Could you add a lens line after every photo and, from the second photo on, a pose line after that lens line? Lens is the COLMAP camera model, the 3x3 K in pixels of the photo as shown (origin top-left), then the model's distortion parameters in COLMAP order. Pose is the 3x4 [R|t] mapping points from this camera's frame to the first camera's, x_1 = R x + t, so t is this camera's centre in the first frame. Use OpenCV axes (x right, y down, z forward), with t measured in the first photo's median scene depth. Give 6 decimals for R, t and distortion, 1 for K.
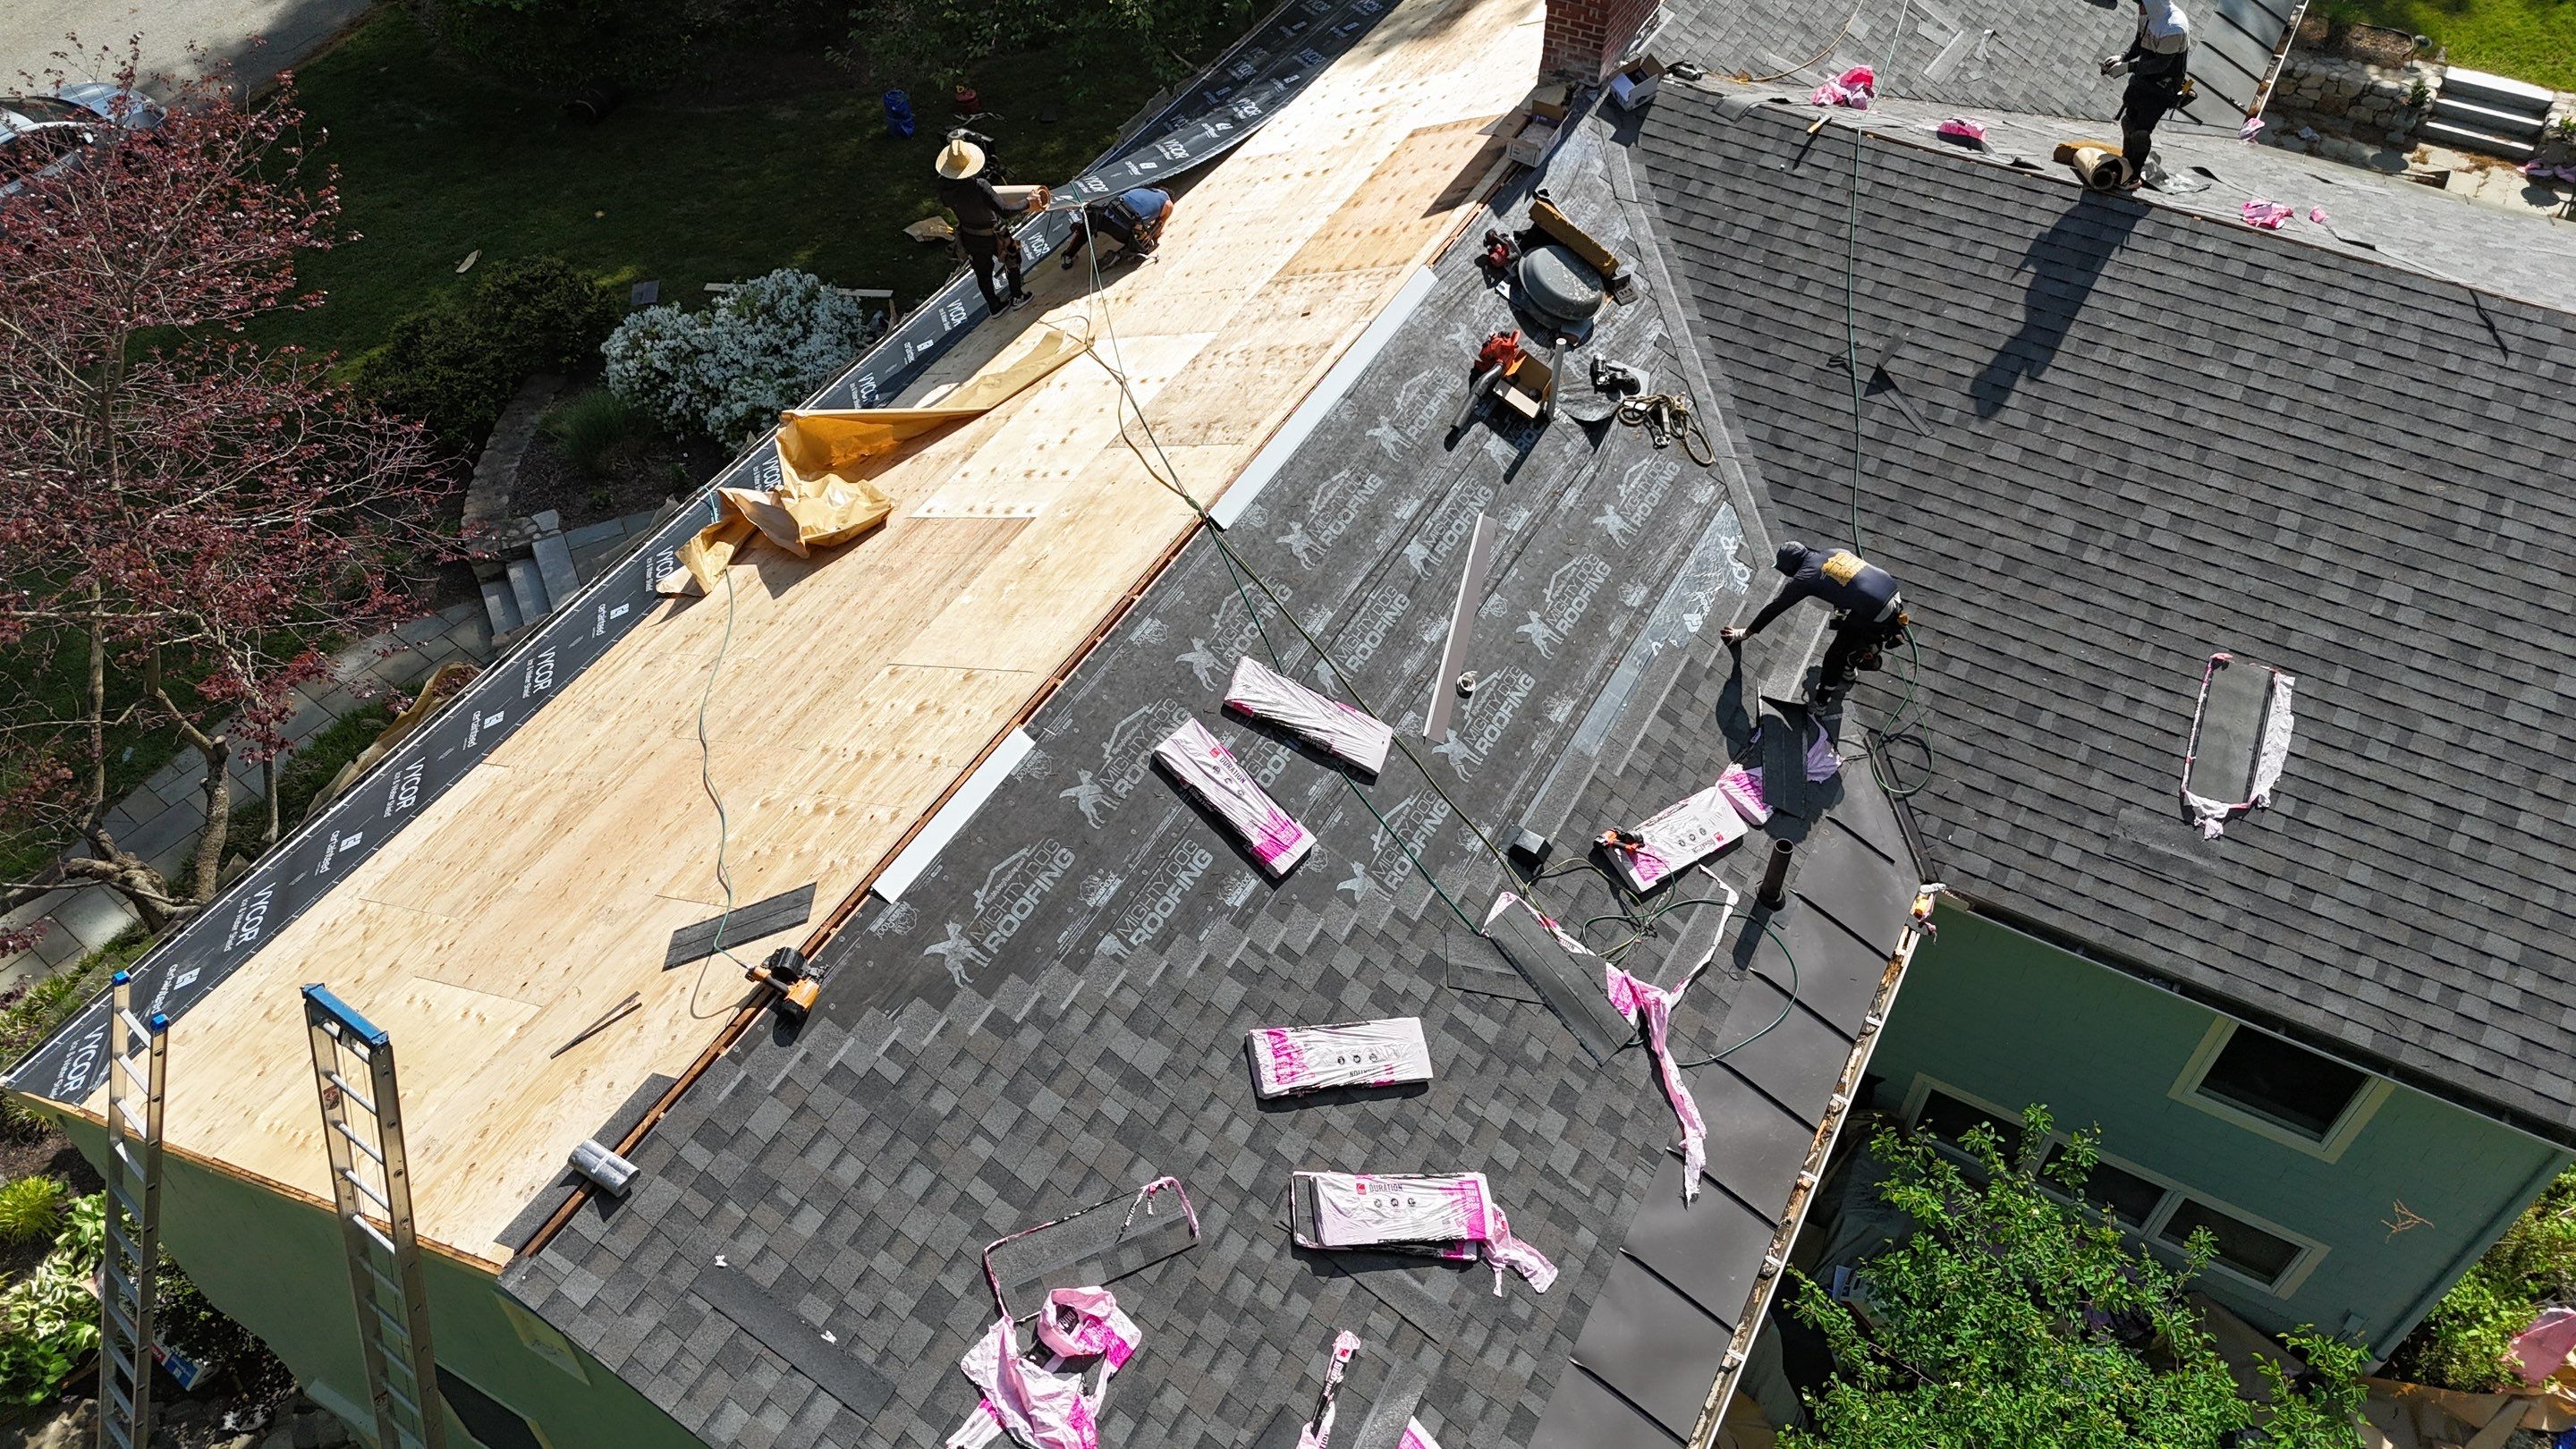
lens RADIAL K [[1888.8, 0, 1274.4], [0, 1888.8, 738.4], [0, 0, 1]] dist [0.089146, -0.086069]
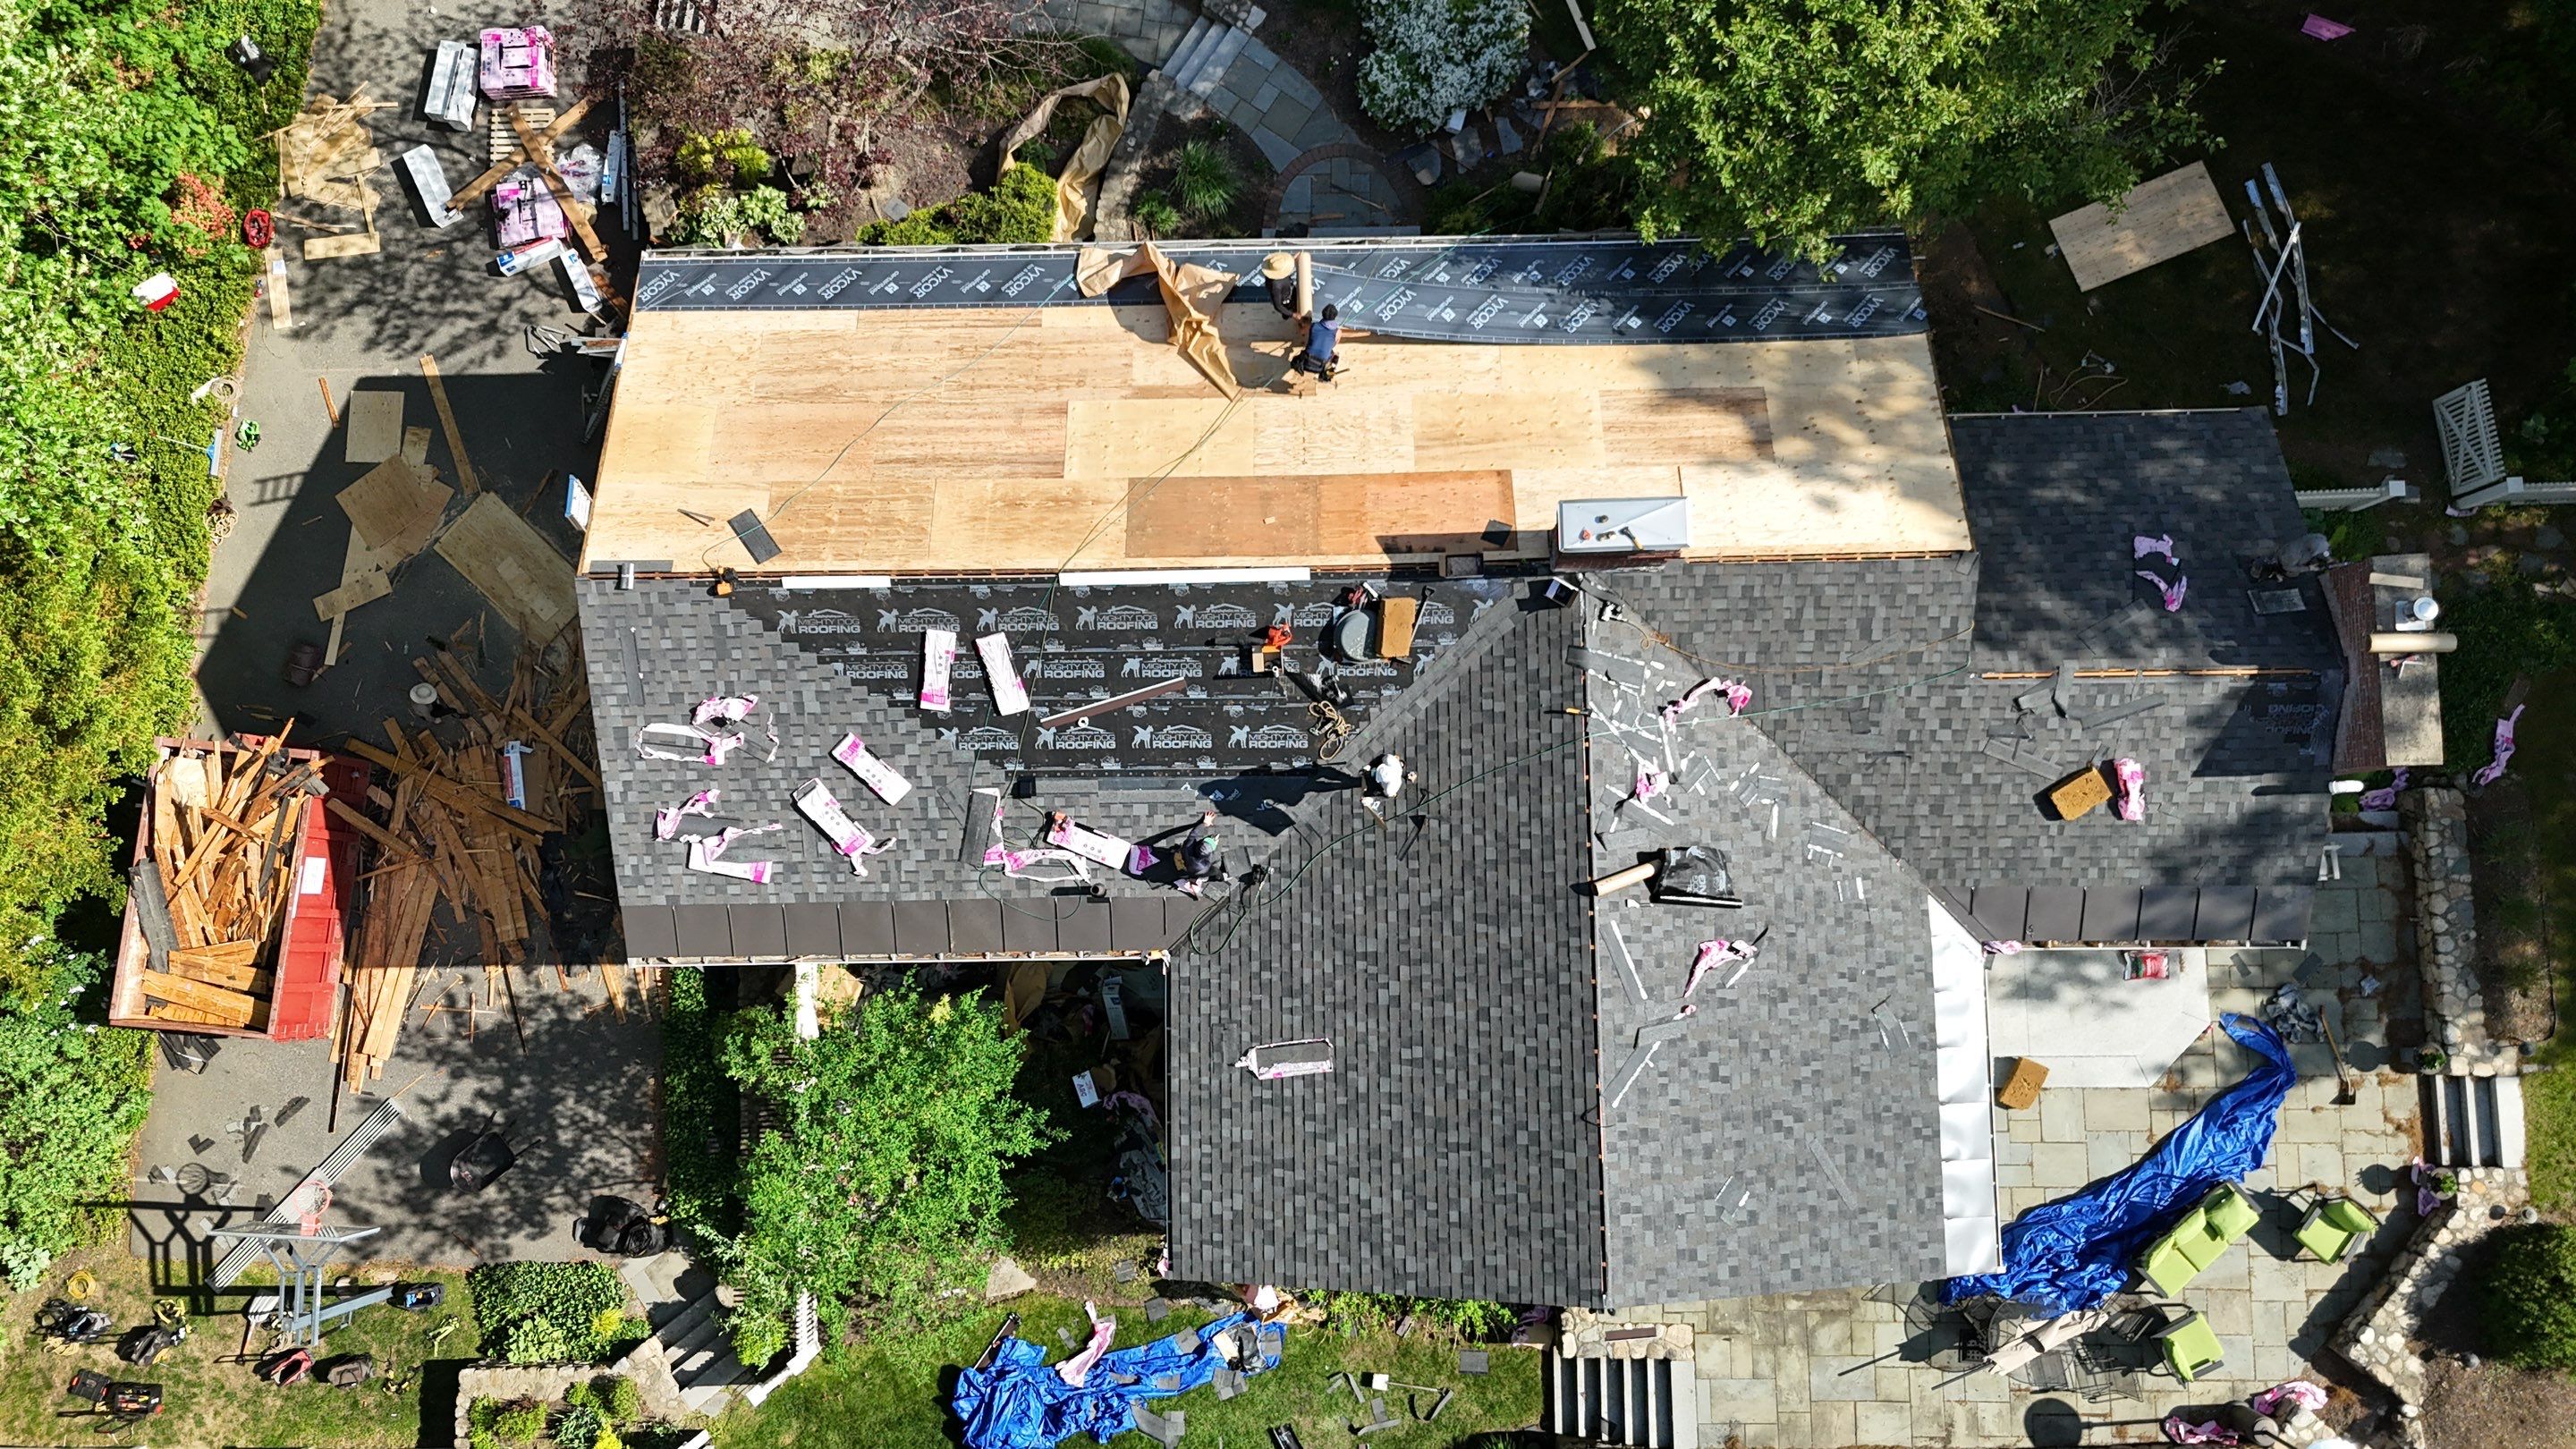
lens RADIAL K [[1888.8, 0, 1281.9], [0, 1888.8, 714.0], [0, 0, 1]] dist [0.089146, -0.086069]
pose [[0.498798, 0.860590, -0.102882, 0.446799], [-0.620512, 0.437456, 0.650844, -1.619655], [0.605116, -0.260801, 0.752209, -0.420010]]
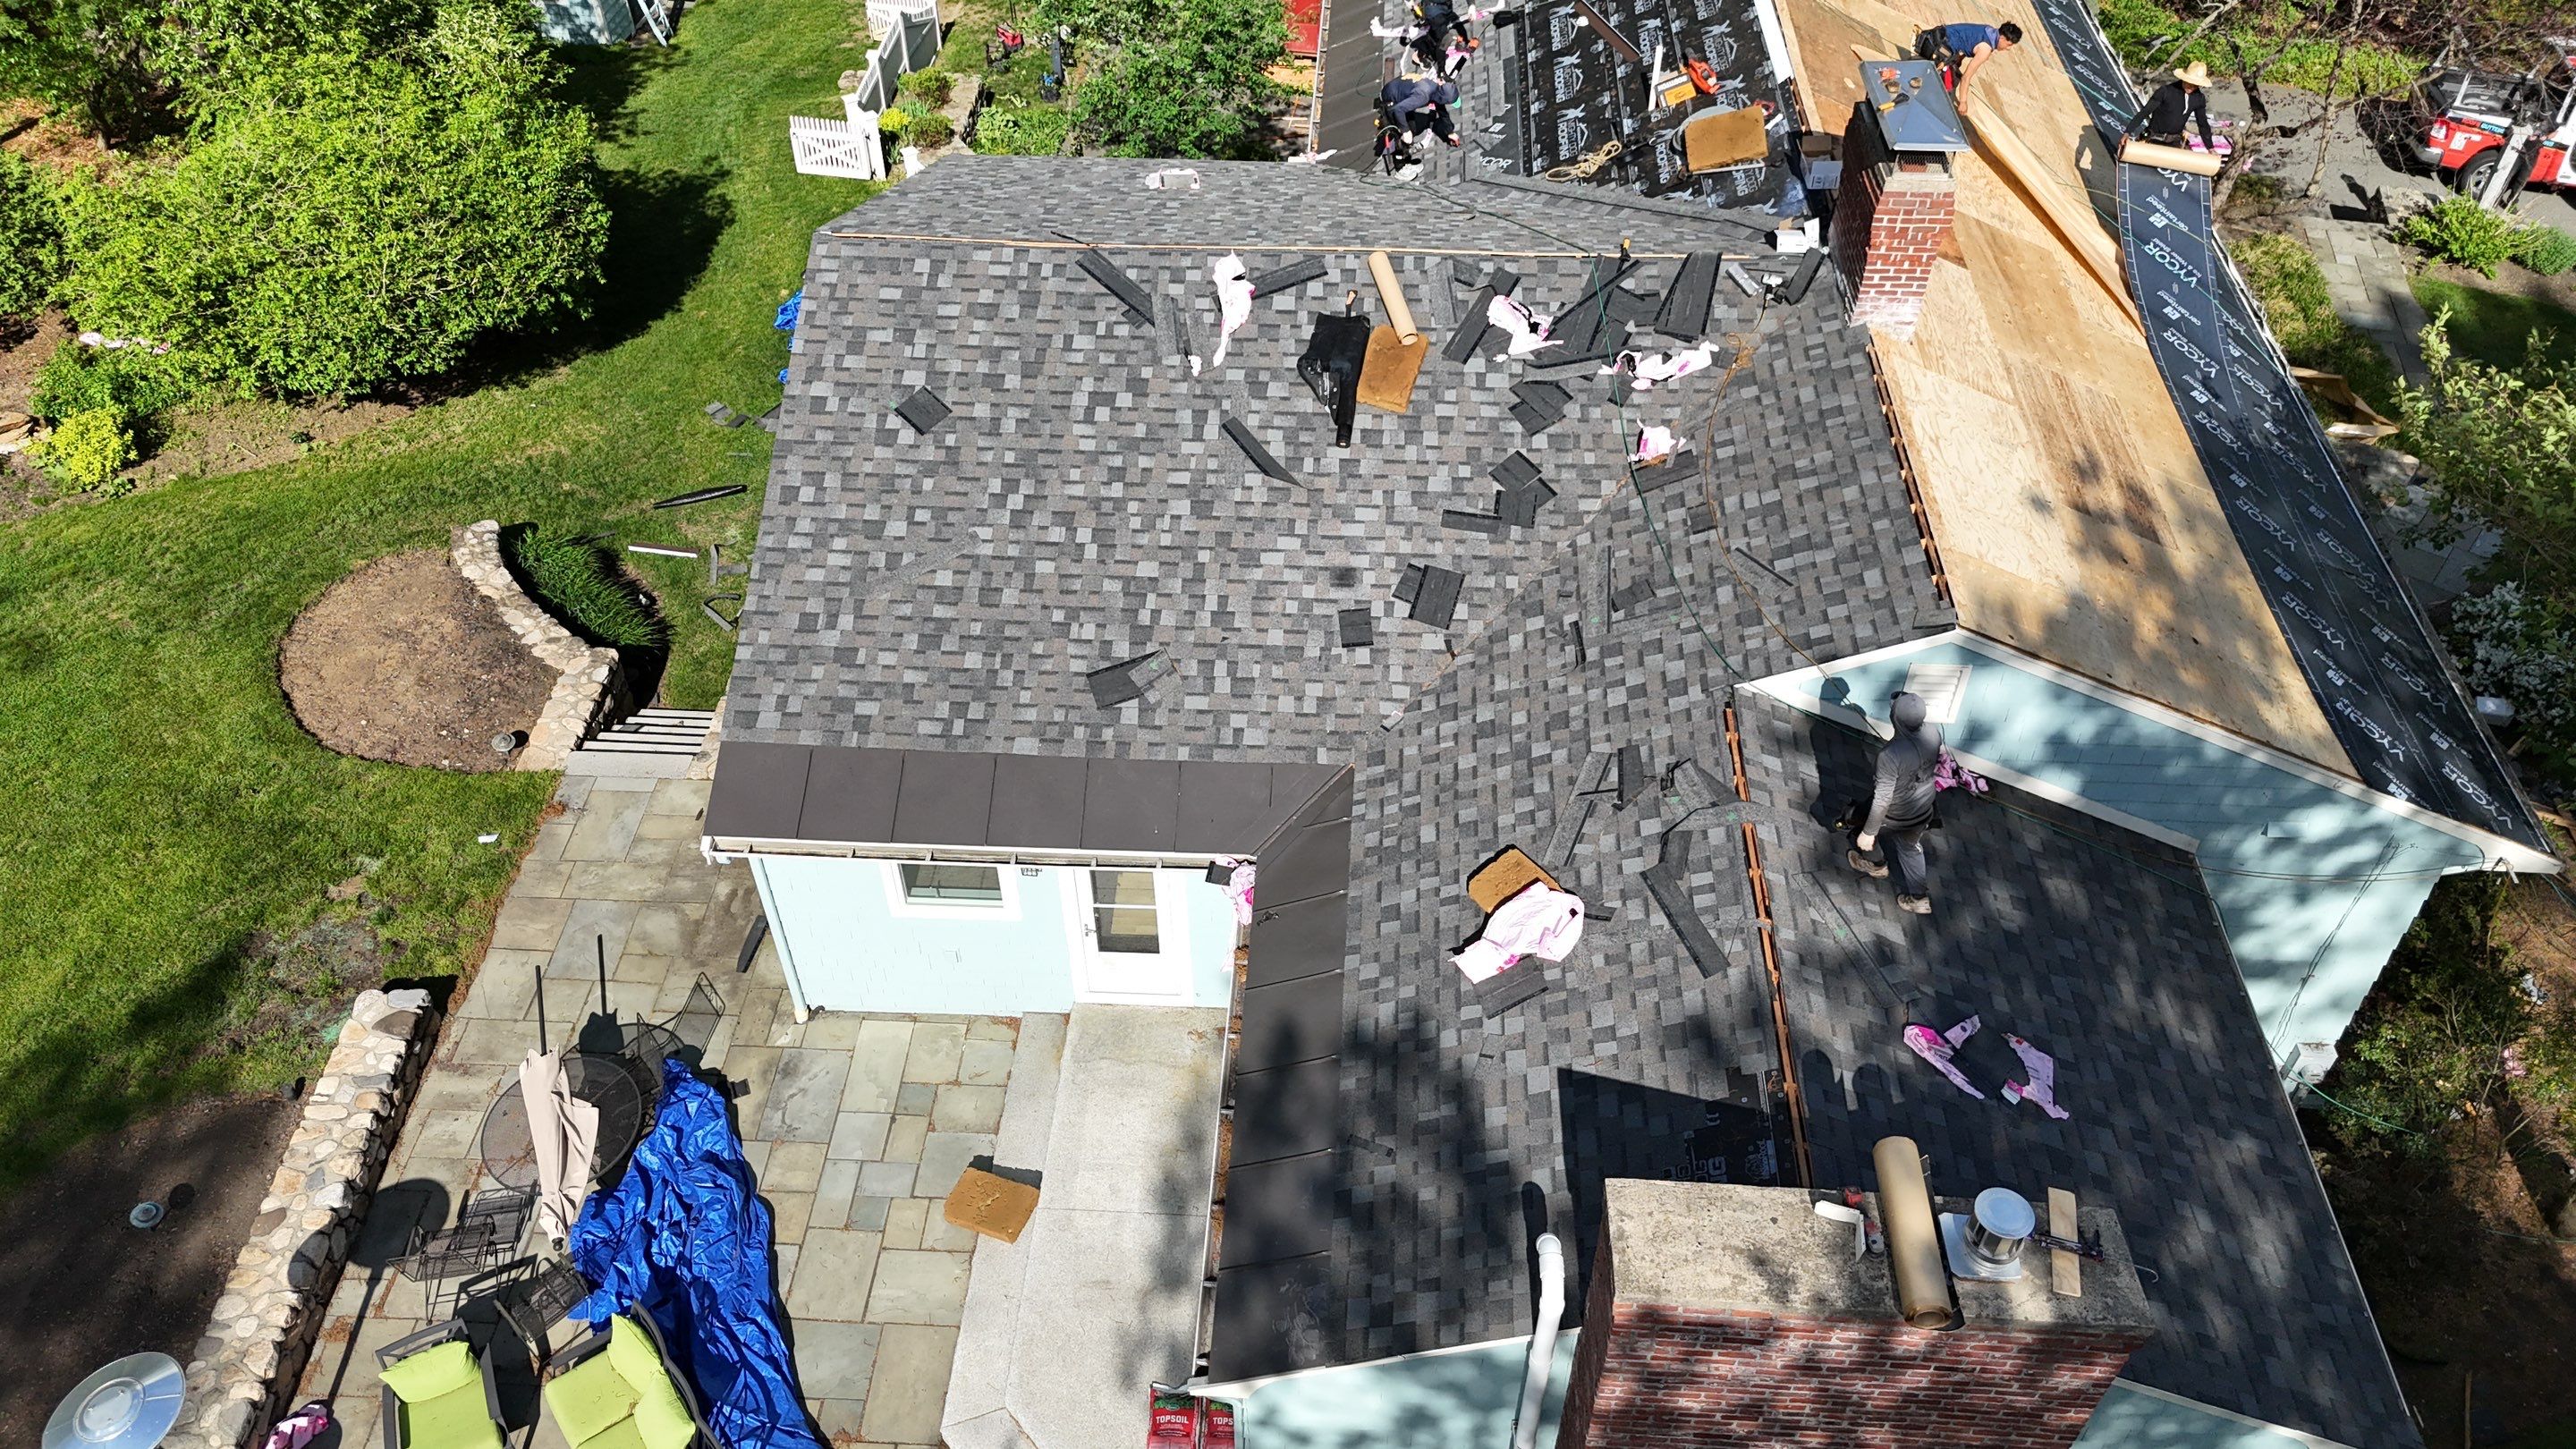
lens RADIAL K [[1888.8, 0, 1284.9], [0, 1888.8, 756.9], [0, 0, 1]] dist [0.089146, -0.086069]
pose [[-0.897881, 0.305494, -0.316992, 1.236996], [-0.329565, 0.010973, 0.944069, -1.776221], [0.291886, 0.952131, 0.090827, 1.548386]]
